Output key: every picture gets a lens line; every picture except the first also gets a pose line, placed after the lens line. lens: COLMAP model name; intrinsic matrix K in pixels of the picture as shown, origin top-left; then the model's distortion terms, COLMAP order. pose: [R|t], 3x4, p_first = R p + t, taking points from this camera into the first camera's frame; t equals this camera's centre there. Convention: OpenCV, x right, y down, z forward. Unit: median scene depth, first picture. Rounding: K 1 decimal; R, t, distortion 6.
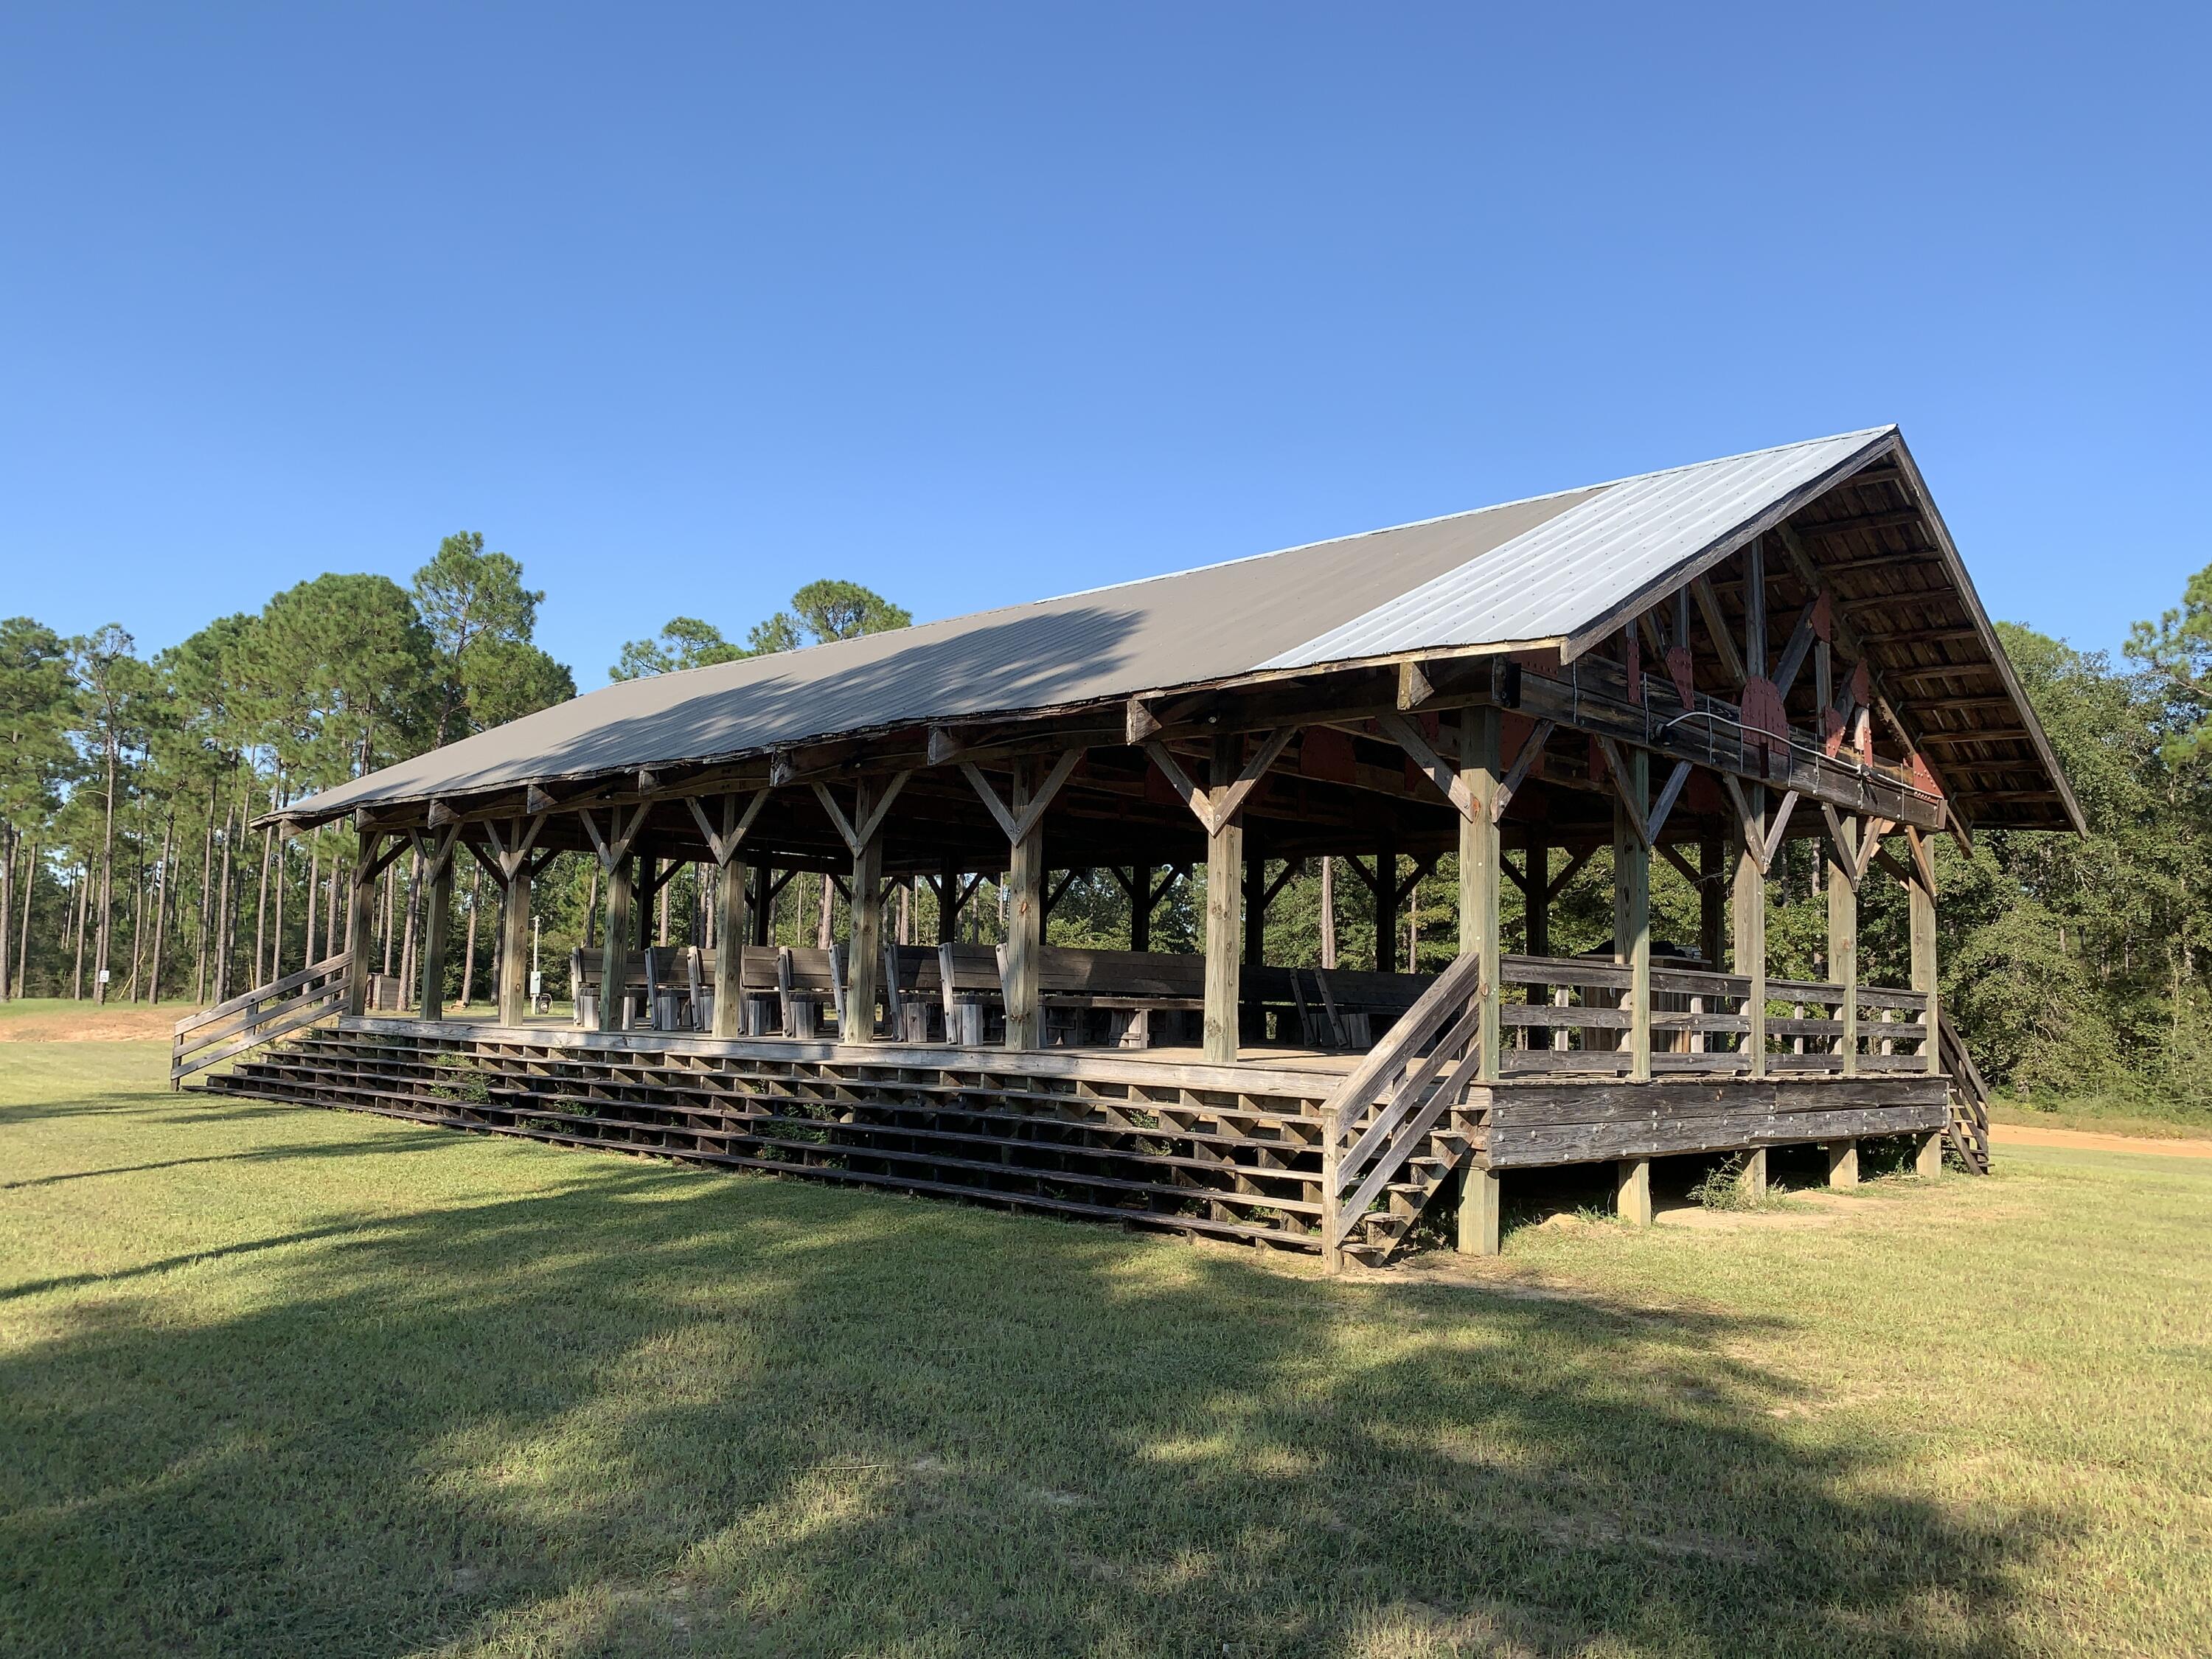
lens RADIAL K [[1665.2, 0, 1124.5], [0, 1665.2, 822.3], [0, 0, 1]] dist [0.024512, -0.074846]
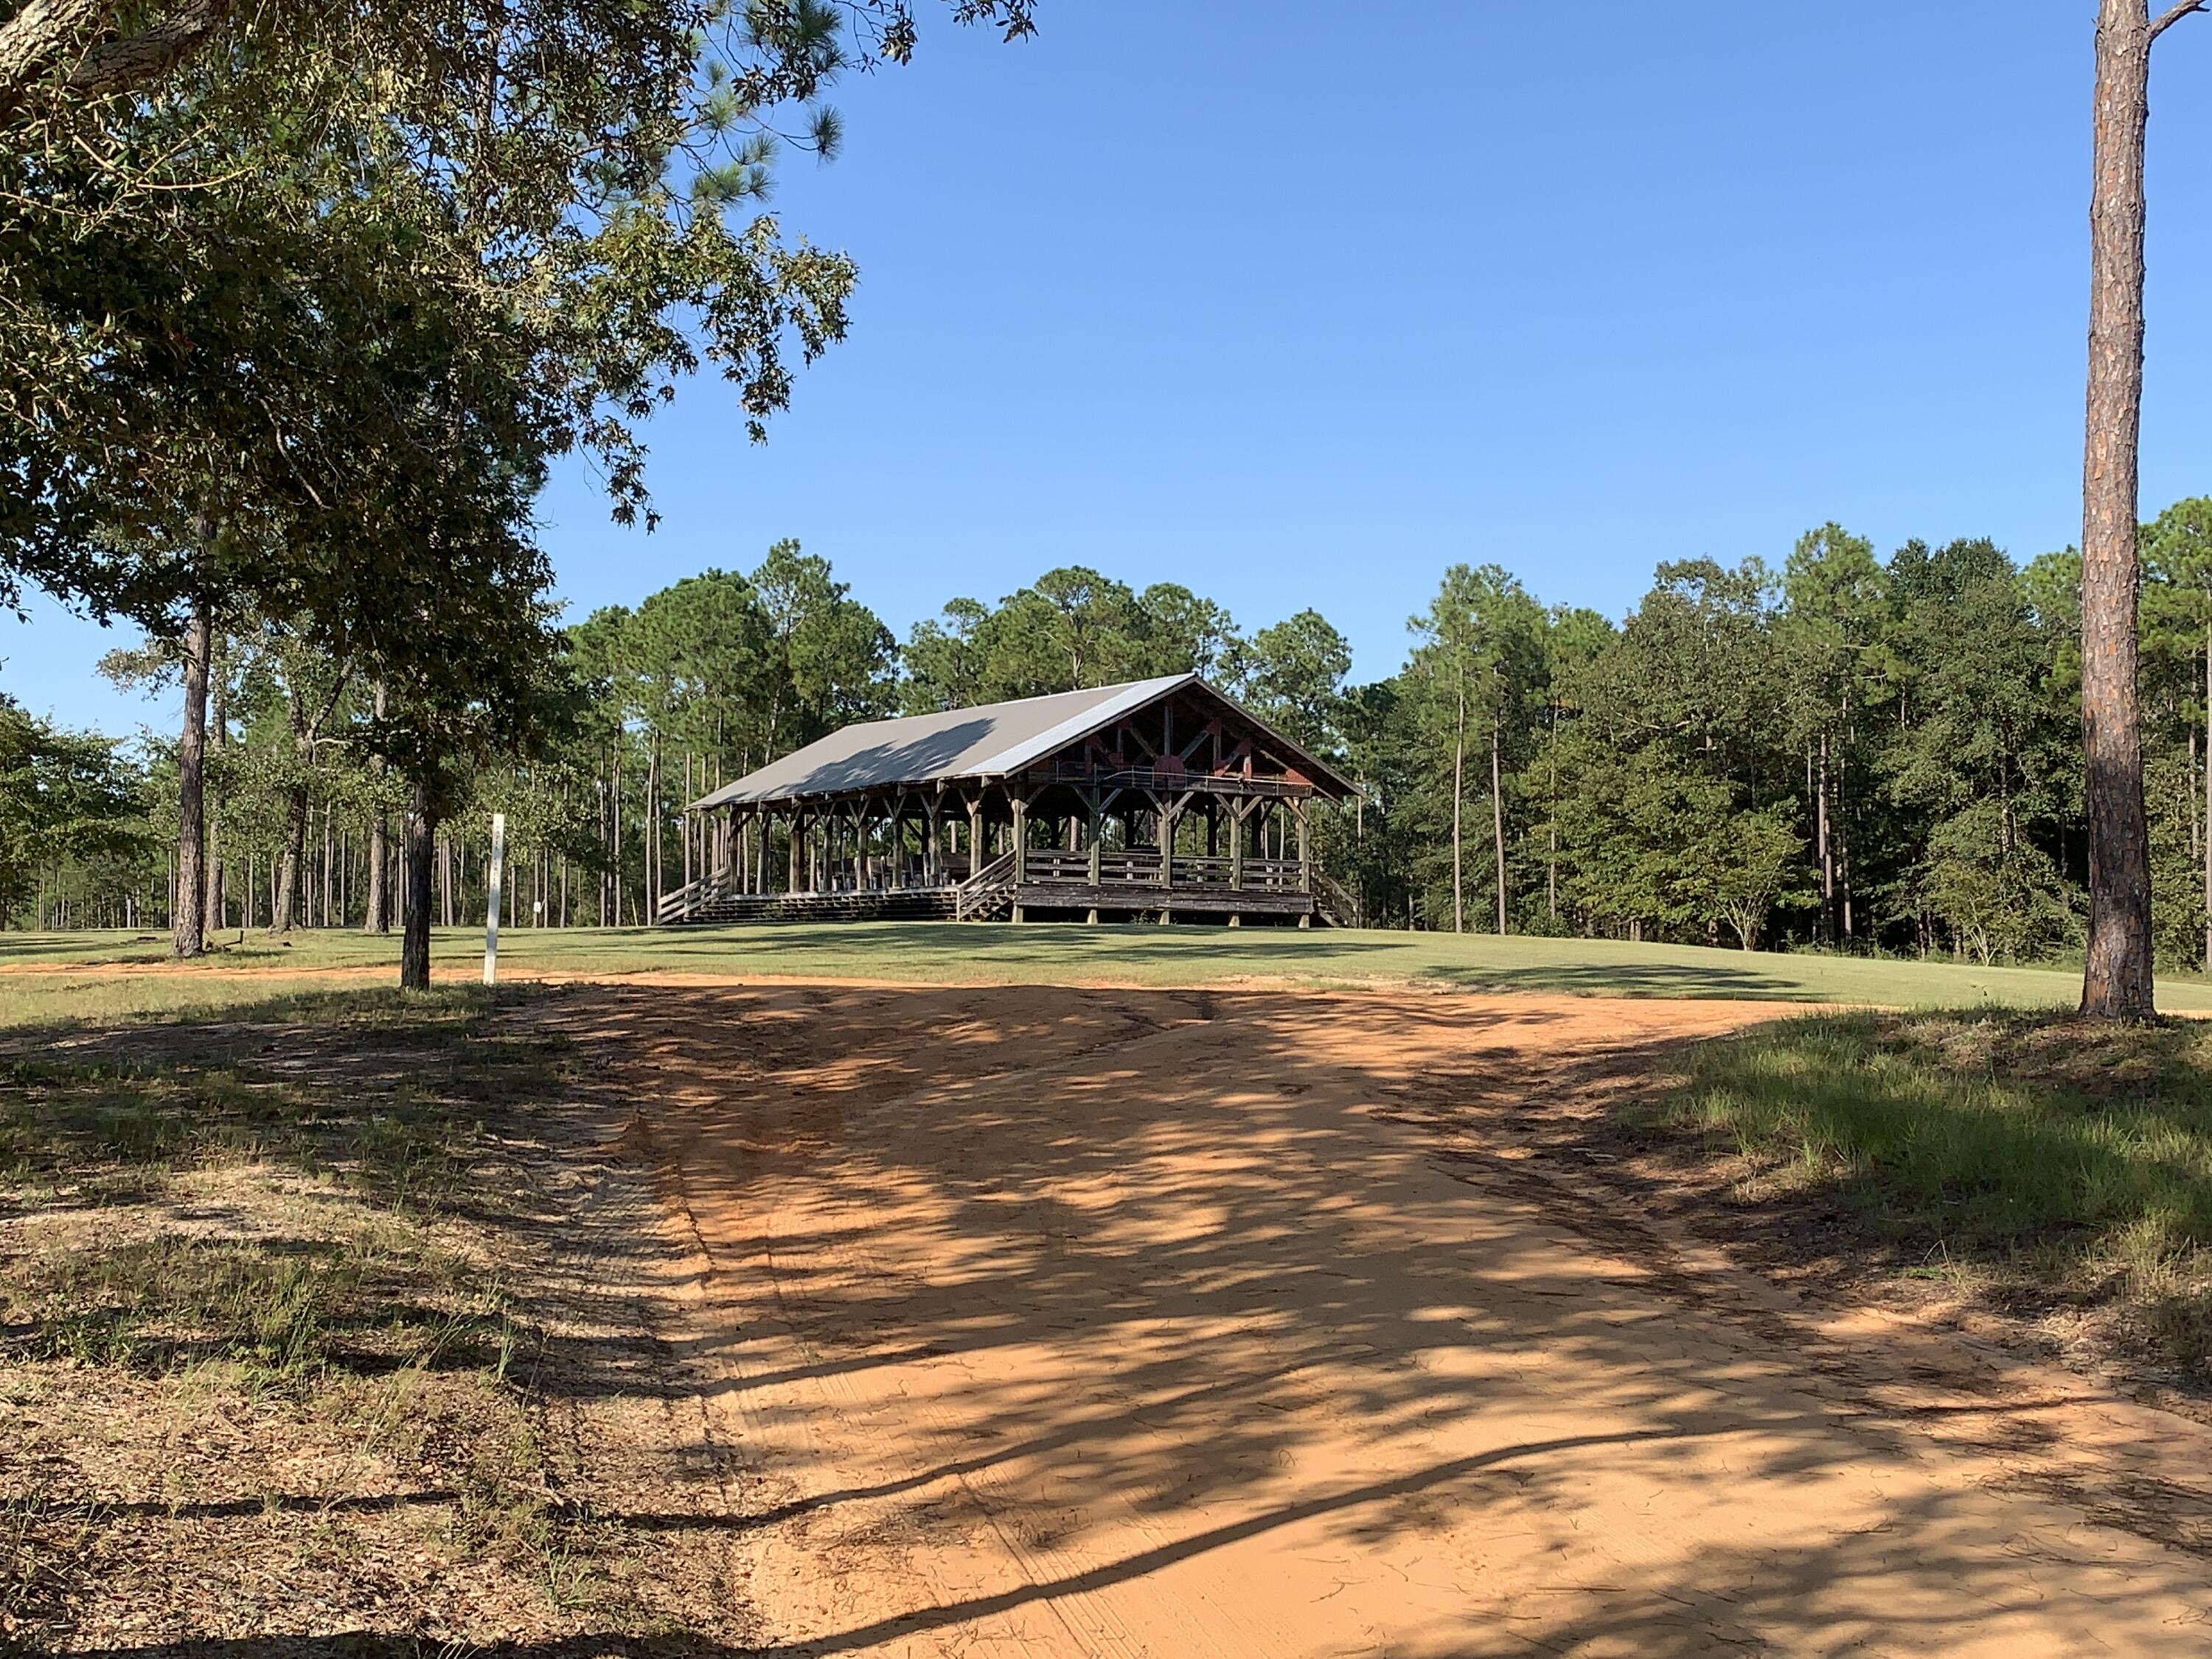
lens RADIAL K [[2783.4, 0, 1111.3], [0, 2783.4, 819.1], [0, 0, 1]] dist [0.113190, 0.000000]
pose [[0.959598, -0.031350, -0.279621, 1.408300], [0.045205, 0.998042, 0.043237, -0.161801], [0.277718, -0.054130, 0.959136, -3.201879]]
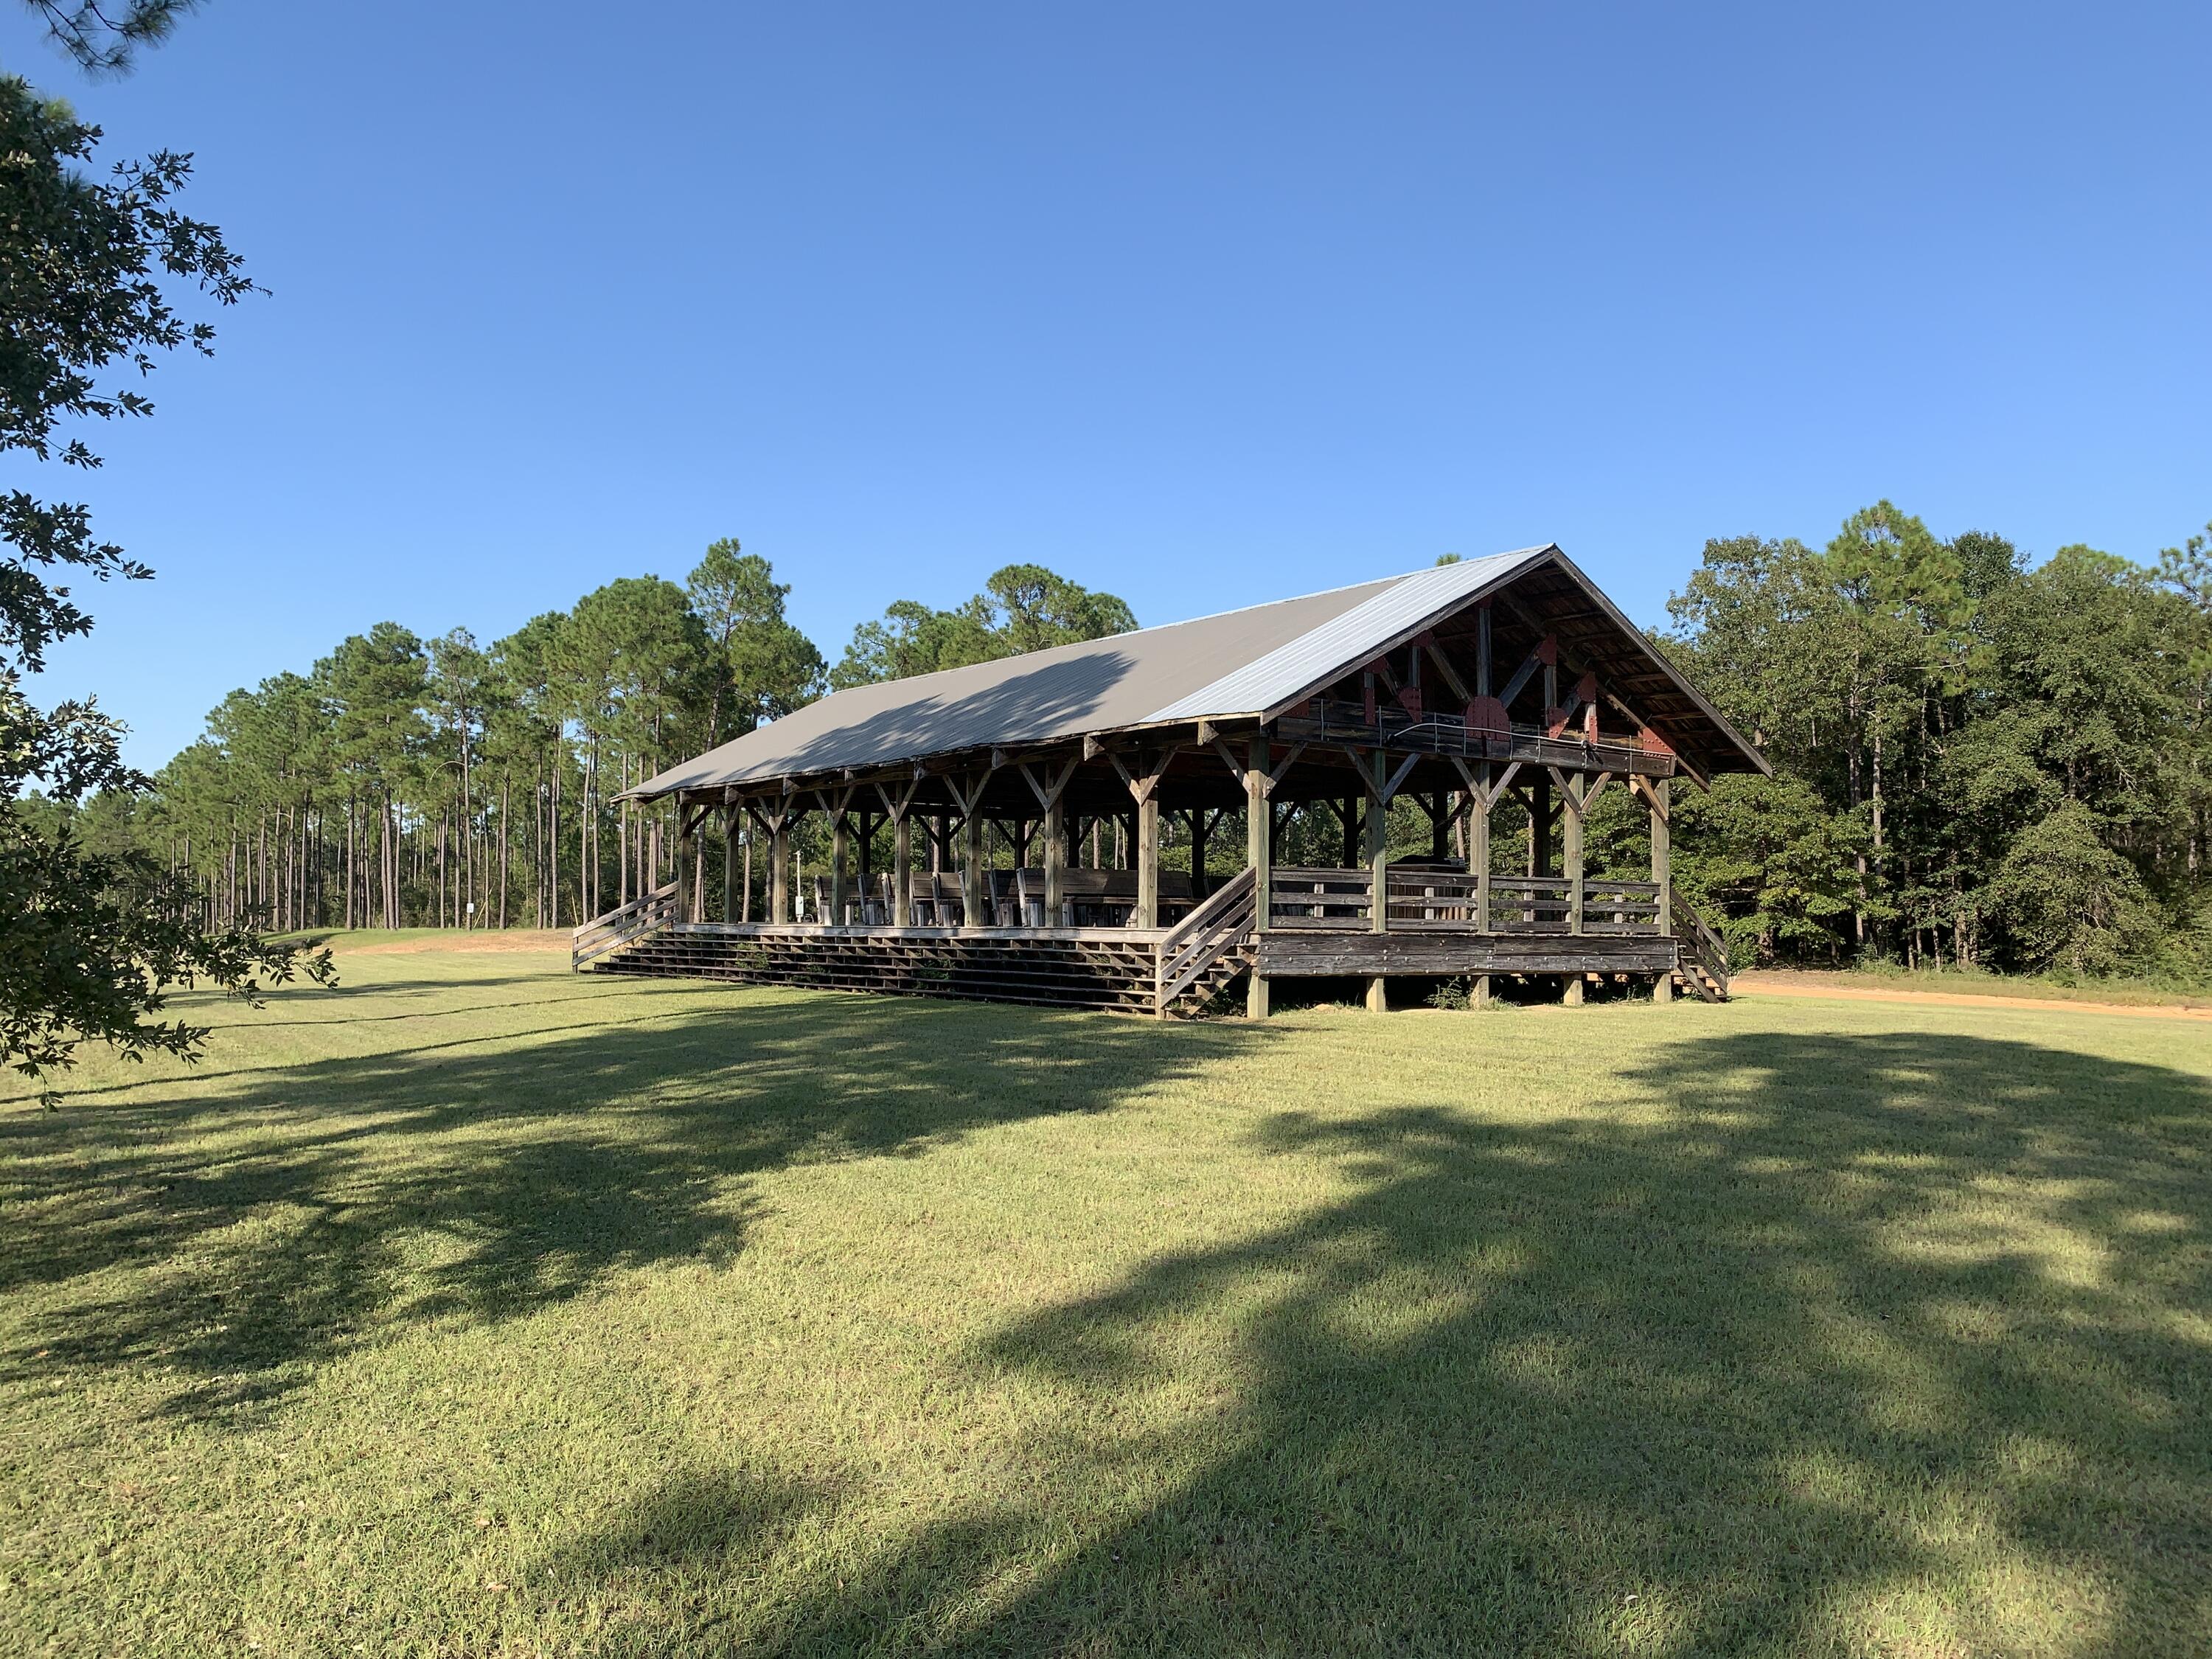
lens RADIAL K [[1665.2, 0, 1094.9], [0, 1665.2, 850.8], [0, 0, 1]] dist [0.024512, -0.074846]
pose [[0.986263, -0.026849, -0.162984, 0.223668], [0.037458, 0.997350, 0.062372, -0.043365], [0.160878, -0.067620, 0.984655, -0.604146]]
